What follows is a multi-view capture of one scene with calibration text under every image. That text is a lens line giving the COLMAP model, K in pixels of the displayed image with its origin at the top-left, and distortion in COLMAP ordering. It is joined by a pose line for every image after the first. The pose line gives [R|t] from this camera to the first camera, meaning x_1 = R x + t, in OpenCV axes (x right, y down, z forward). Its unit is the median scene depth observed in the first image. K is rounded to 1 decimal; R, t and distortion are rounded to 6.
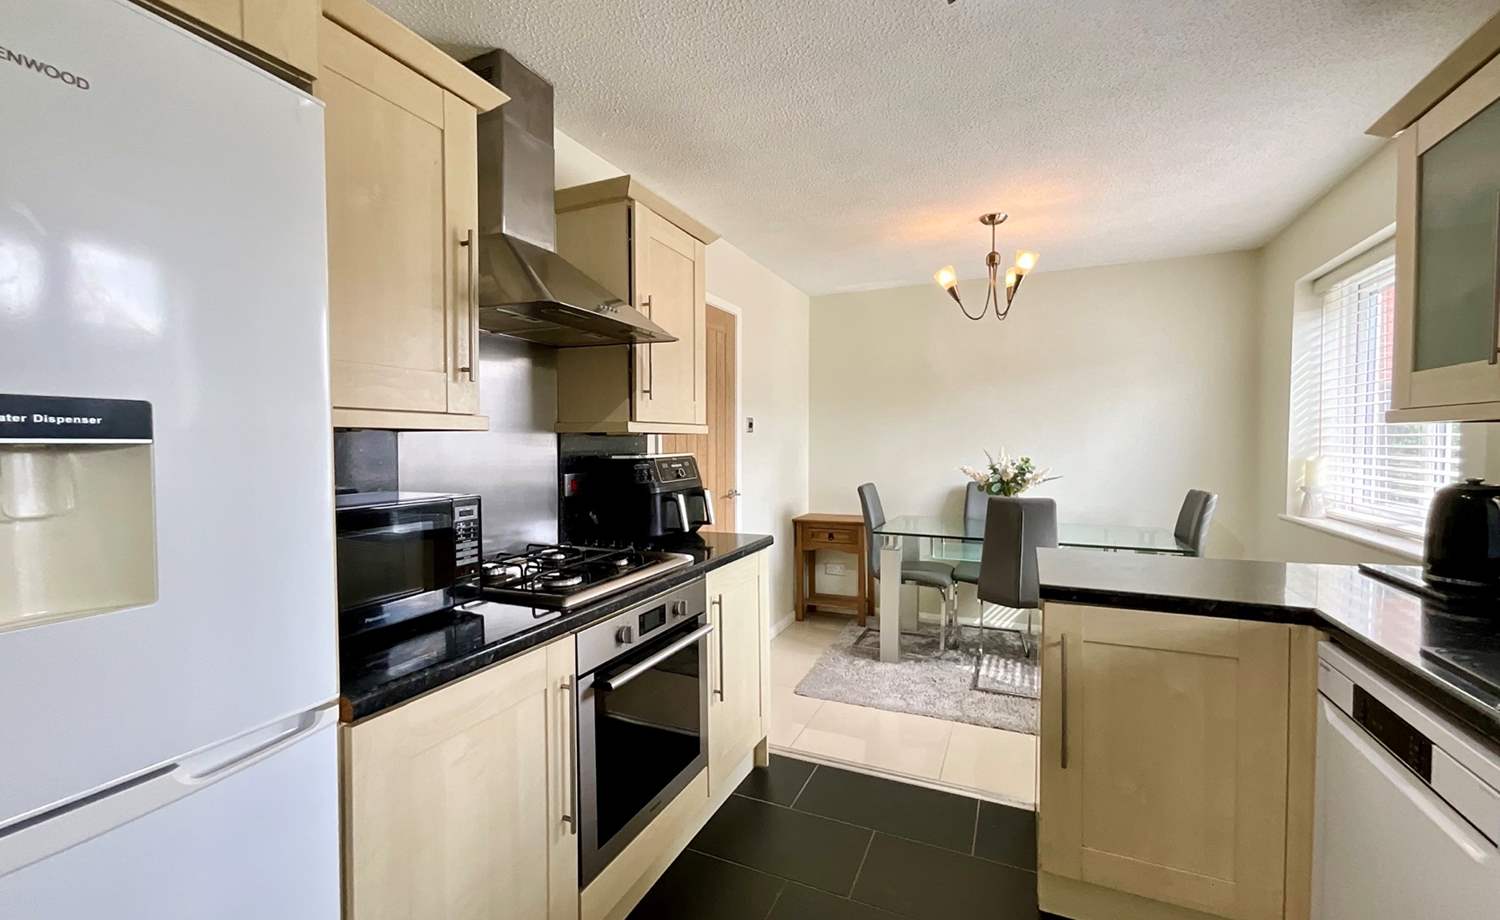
lens RADIAL K [[607.4, 0, 751.0], [0, 607.4, 456.8], [0, 0, 1]] dist [-0.004013, 0.000235]
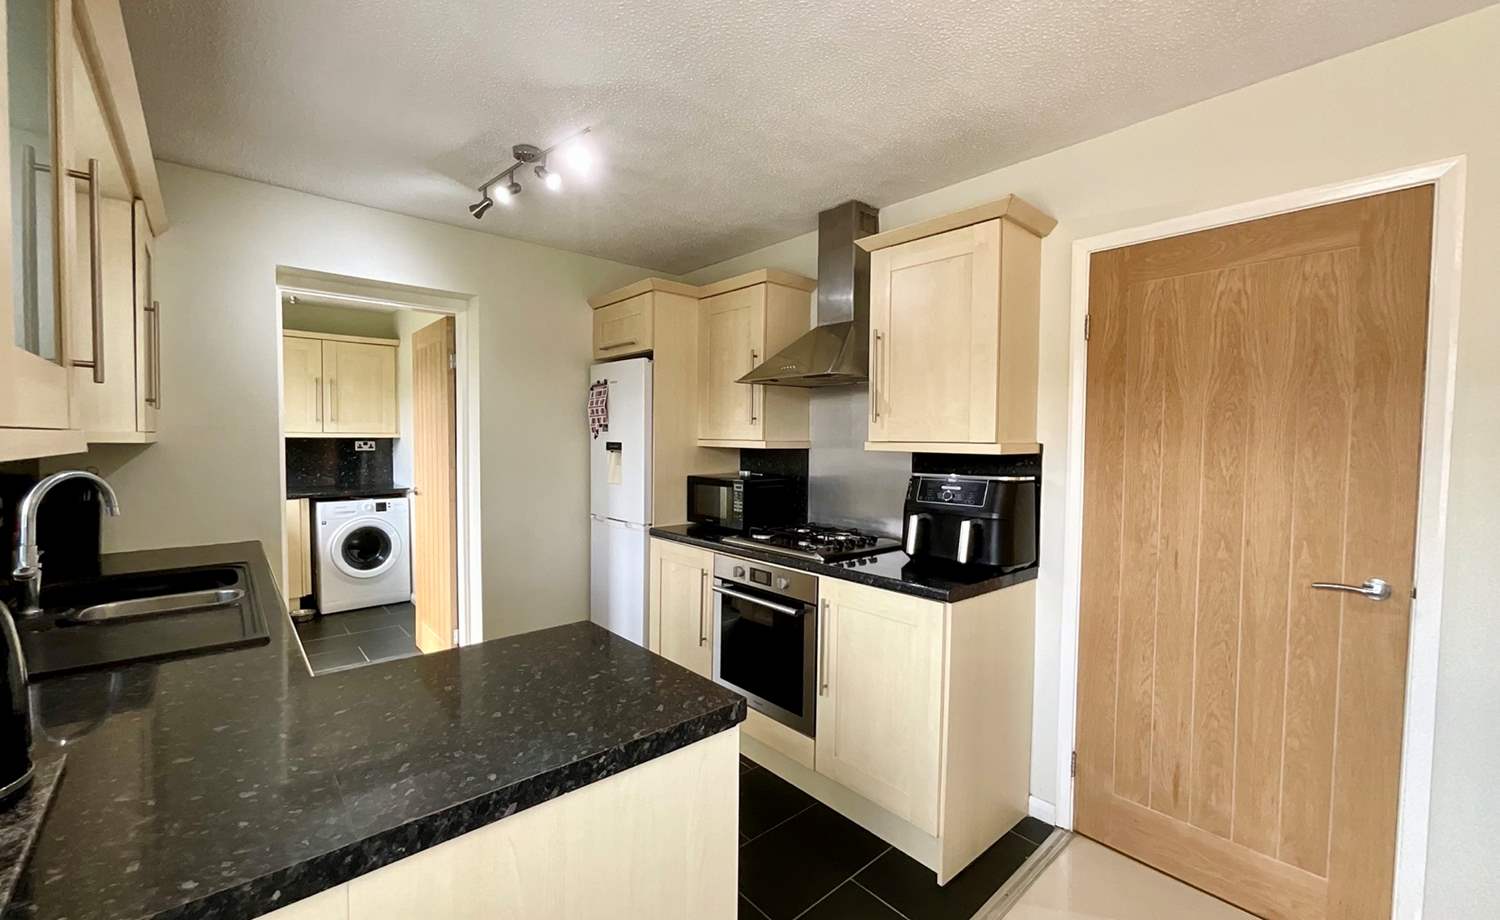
lens RADIAL K [[607.4, 0, 747.9], [0, 607.4, 461.7], [0, 0, 1]] dist [-0.004013, 0.000235]
pose [[-0.411344, 0.037010, -0.910729, 1.272251], [-0.032856, 0.997924, 0.055393, -0.101997], [0.910888, 0.052709, -0.409274, 1.659258]]
